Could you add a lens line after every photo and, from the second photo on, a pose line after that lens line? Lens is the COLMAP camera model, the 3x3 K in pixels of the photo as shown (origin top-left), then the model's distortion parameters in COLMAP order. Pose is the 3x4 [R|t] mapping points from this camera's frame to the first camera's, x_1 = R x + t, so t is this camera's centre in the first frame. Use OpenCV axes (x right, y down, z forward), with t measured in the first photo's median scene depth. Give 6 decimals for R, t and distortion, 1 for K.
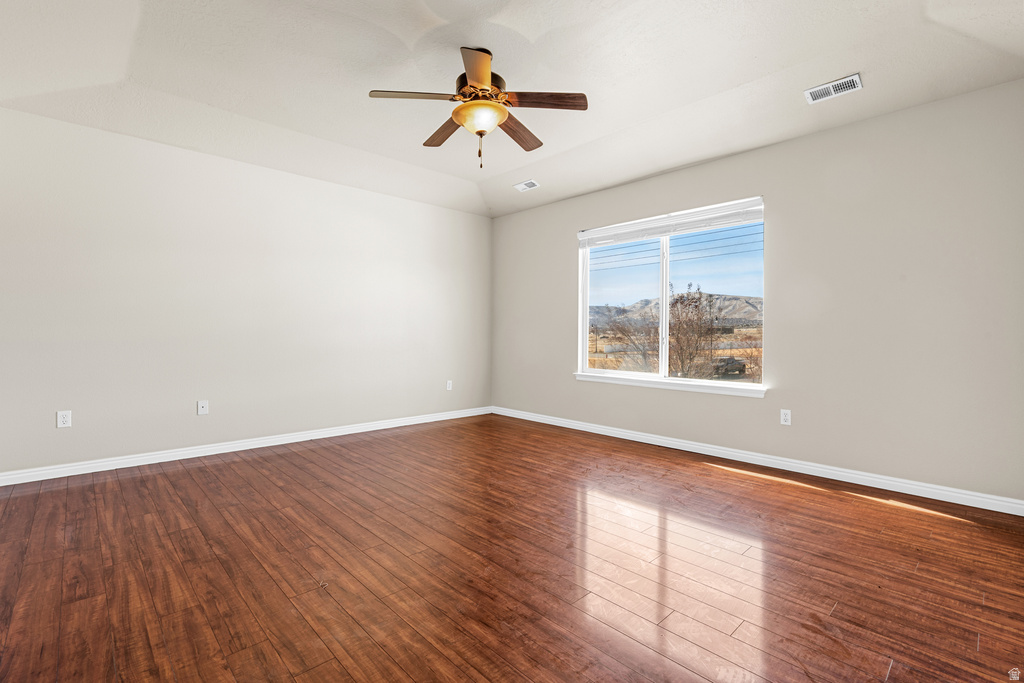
lens RADIAL K [[463.5, 0, 512.7], [0, 463.5, 335.0], [0, 0, 1]] dist [-0.005326, 0.000661]
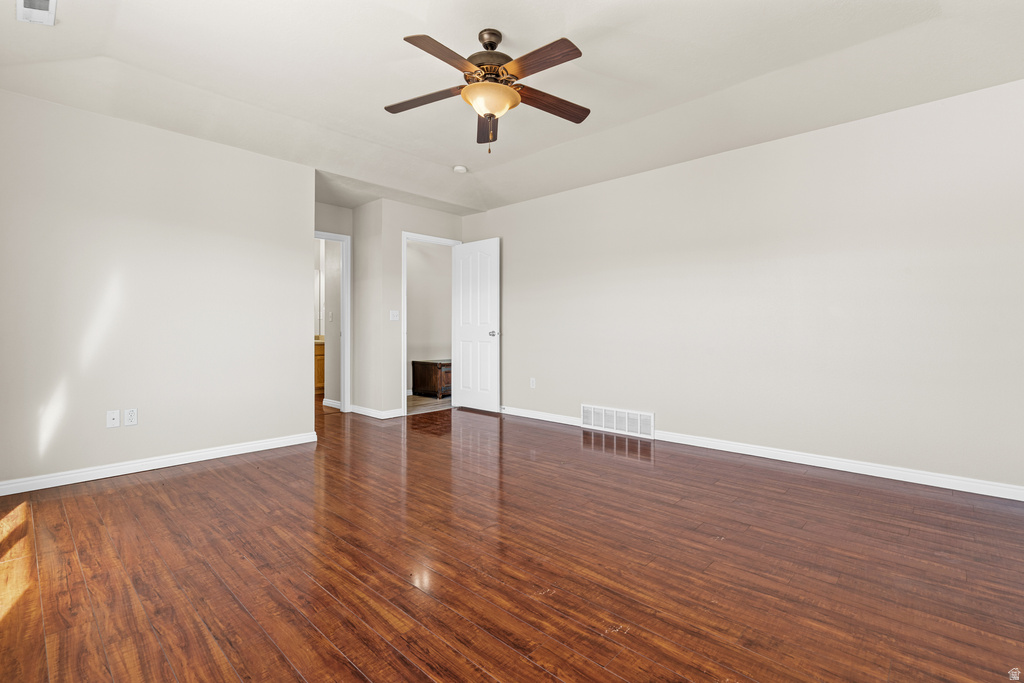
lens RADIAL K [[468.6, 0, 517.9], [0, 468.6, 318.8], [0, 0, 1]] dist [-0.001453, -0.000231]
pose [[-0.997696, -0.003591, -0.067754, -0.056568], [-0.002392, 0.999839, -0.017770, -0.005600], [0.067807, -0.017567, -0.997544, 1.753175]]
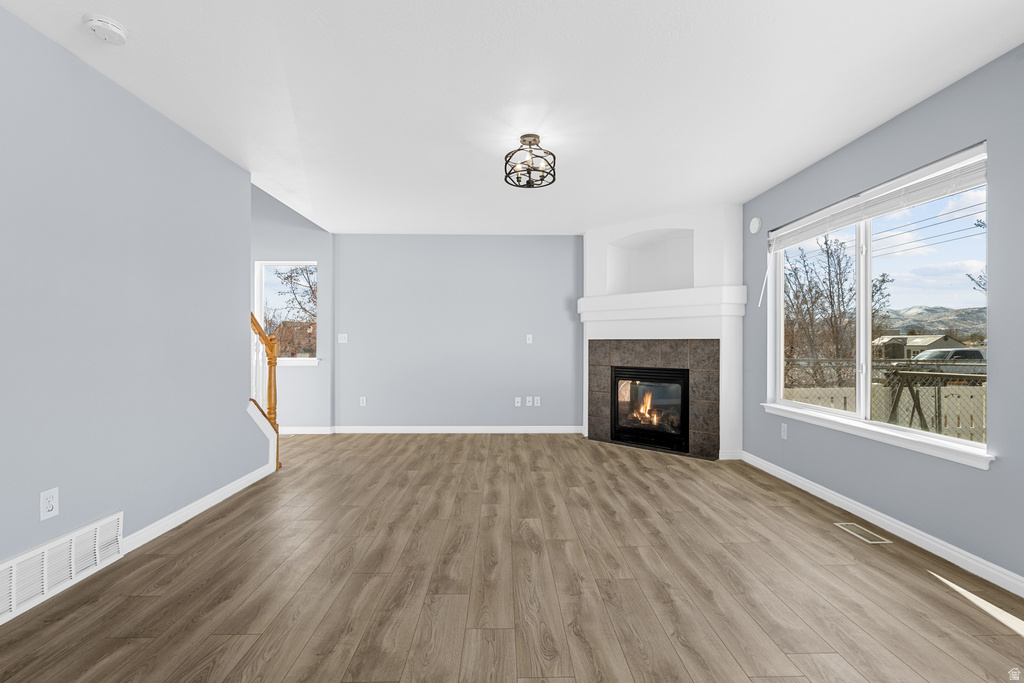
lens RADIAL K [[460.3, 0, 514.5], [0, 460.3, 342.5], [0, 0, 1]] dist [-0.004203, 0.000674]
pose [[0.744019, -0.002364, -0.668154, 0.560052], [0.000986, 0.999997, -0.002440, -0.035767], [0.668157, 0.001157, 0.744019, 0.167047]]
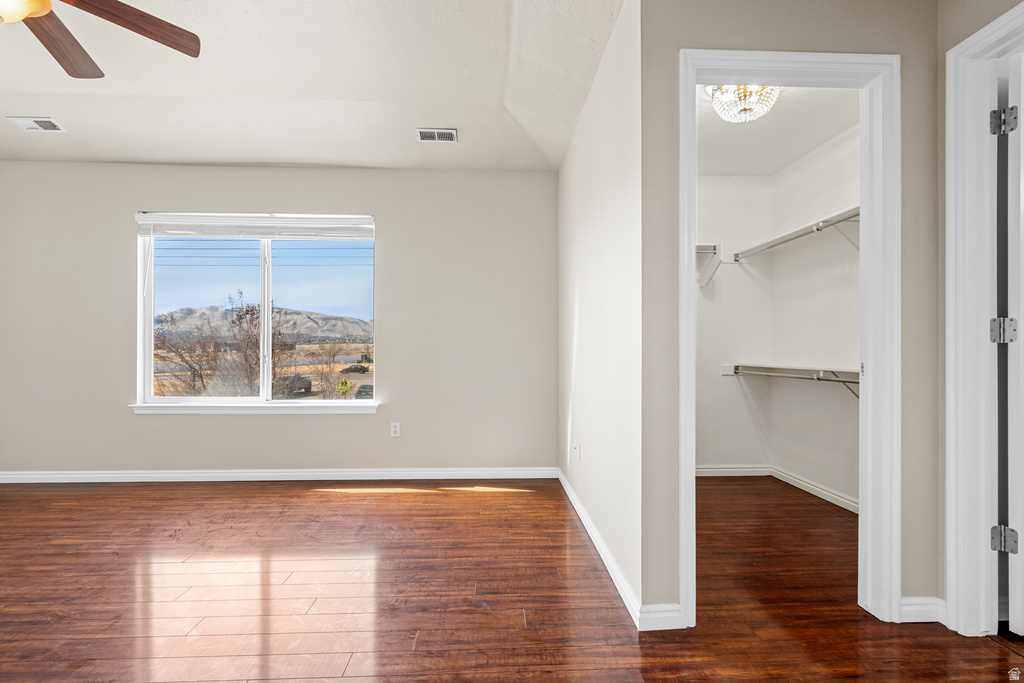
lens RADIAL K [[494.7, 0, 513.3], [0, 494.7, 350.4], [0, 0, 1]] dist [-0.000029, 0.000610]
pose [[0.651985, -0.001189, 0.758231, -0.103152], [0.002530, 0.999997, -0.000607, -0.002038], [-0.758228, 0.002315, 0.651986, 0.063419]]
